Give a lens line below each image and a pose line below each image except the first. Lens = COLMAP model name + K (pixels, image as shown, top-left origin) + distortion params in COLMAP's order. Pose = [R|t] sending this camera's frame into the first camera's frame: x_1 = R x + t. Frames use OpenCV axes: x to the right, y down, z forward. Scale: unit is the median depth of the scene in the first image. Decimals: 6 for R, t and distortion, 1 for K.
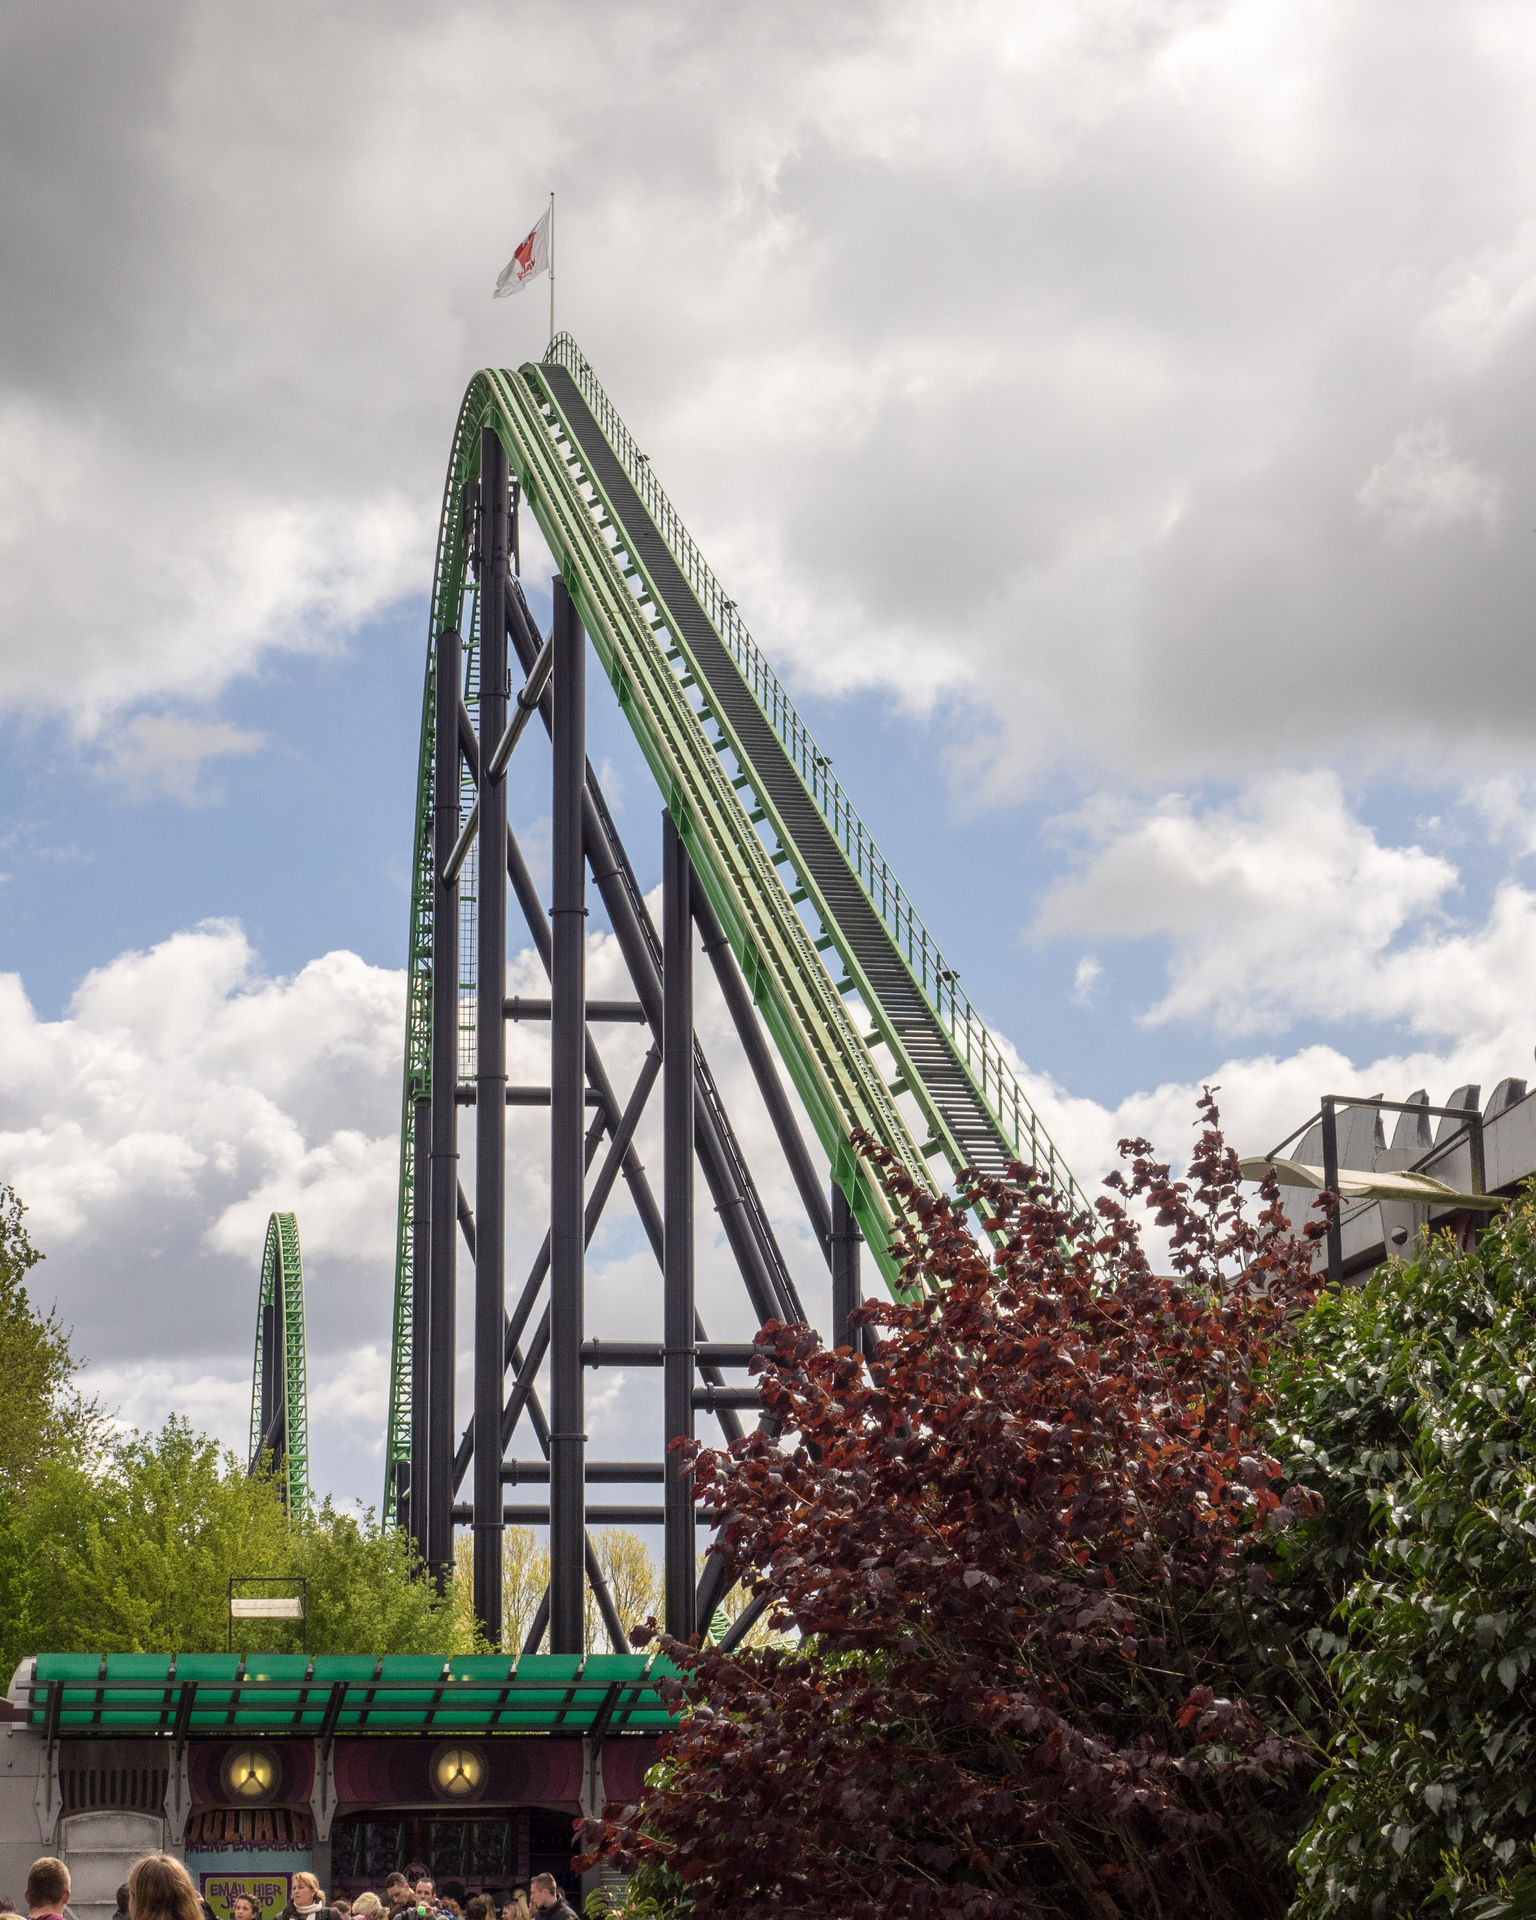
lens RADIAL K [[4263.1, 0, 768.0], [0, 4263.1, 960.0], [0, 0, 1]] dist [-0.064761, 0.168886]
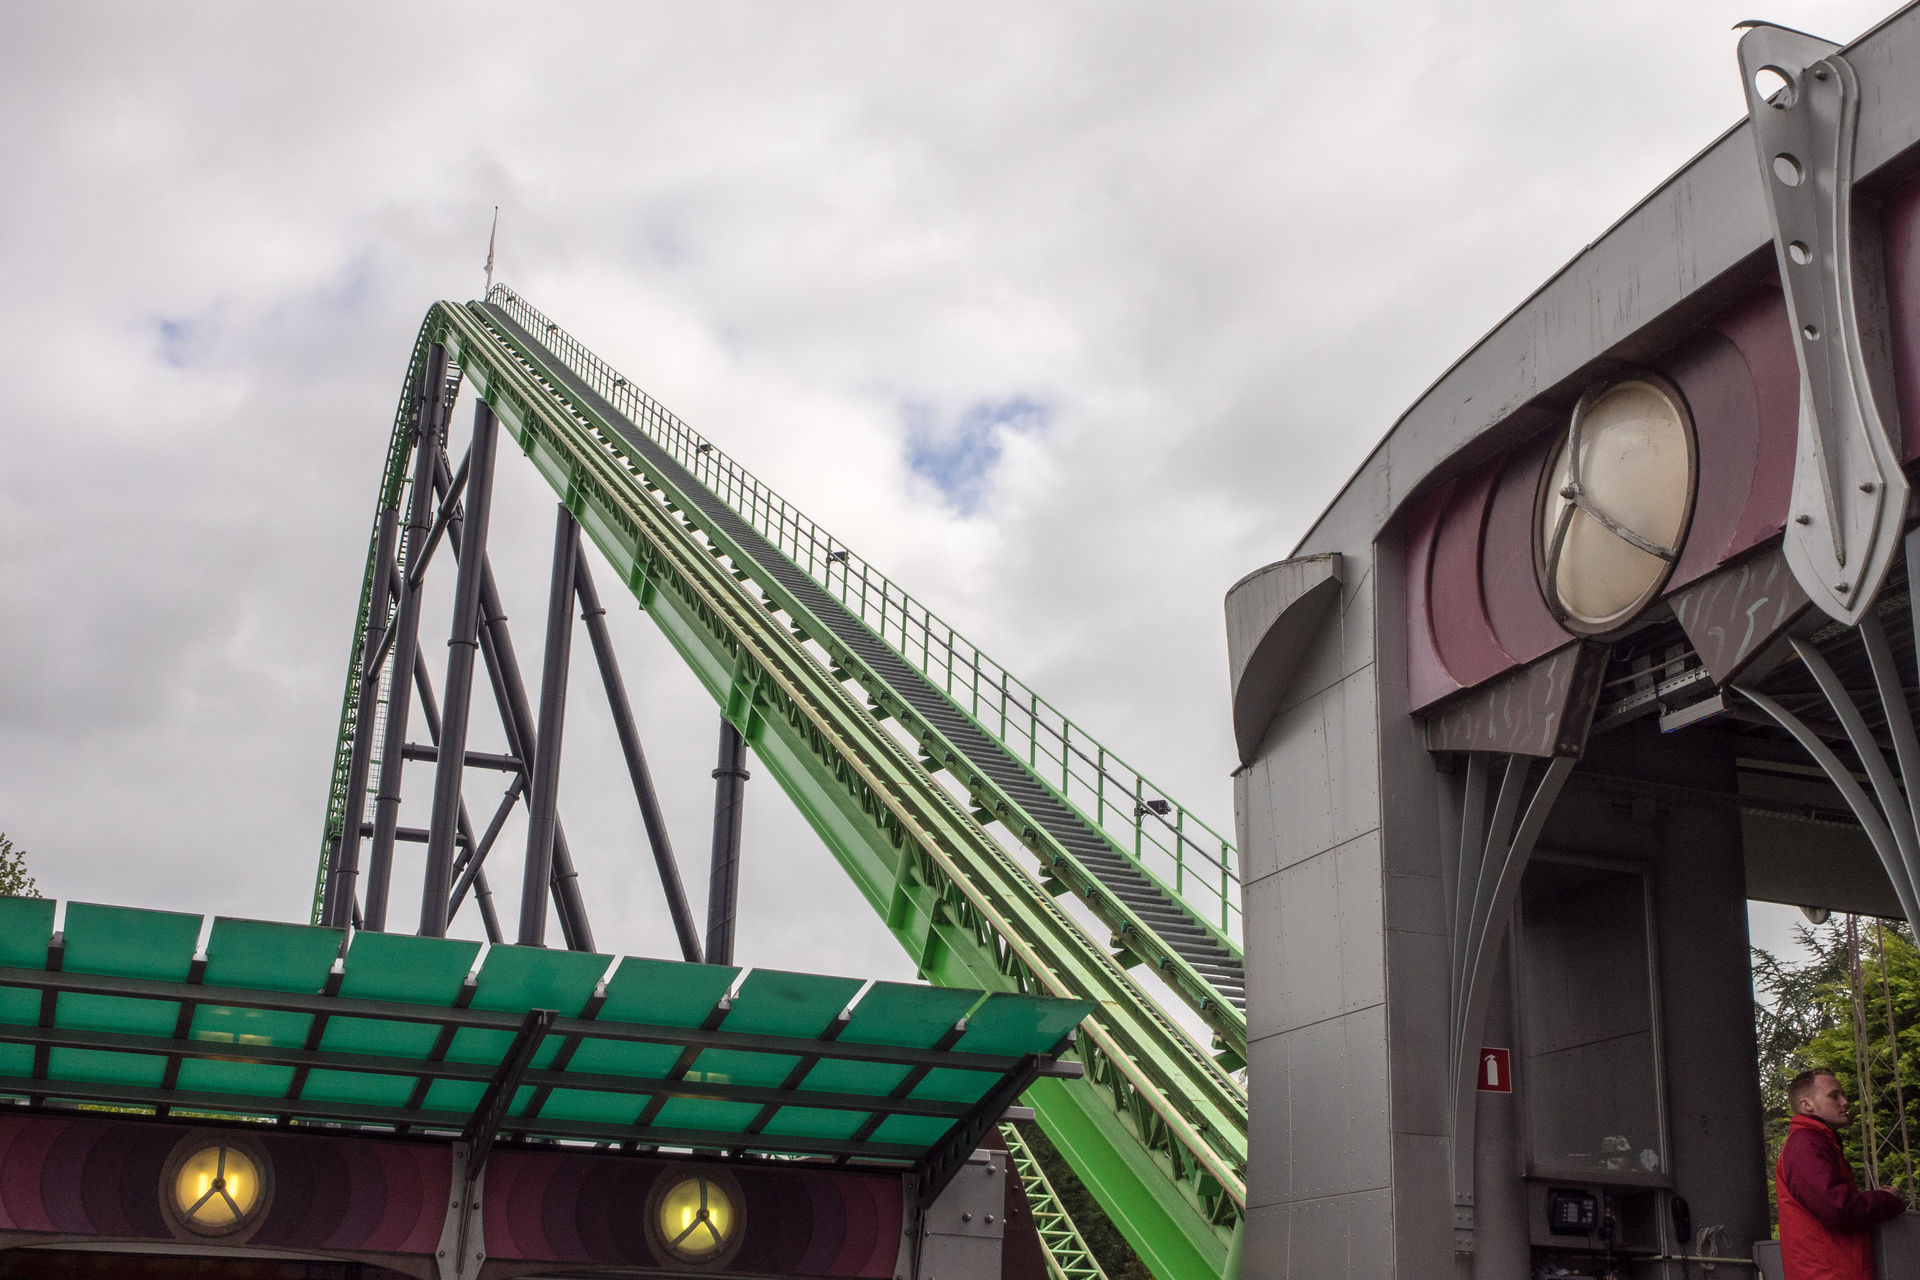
lens RADIAL K [[2263.3, 0, 960.0], [0, 2263.3, 640.0], [0, 0, 1]] dist [-0.004125, -0.025636]
pose [[0.980554, 0.099156, 0.169355, -0.028203], [-0.078126, 0.988869, -0.126628, 0.120240], [-0.180026, 0.110935, 0.977386, 0.551416]]
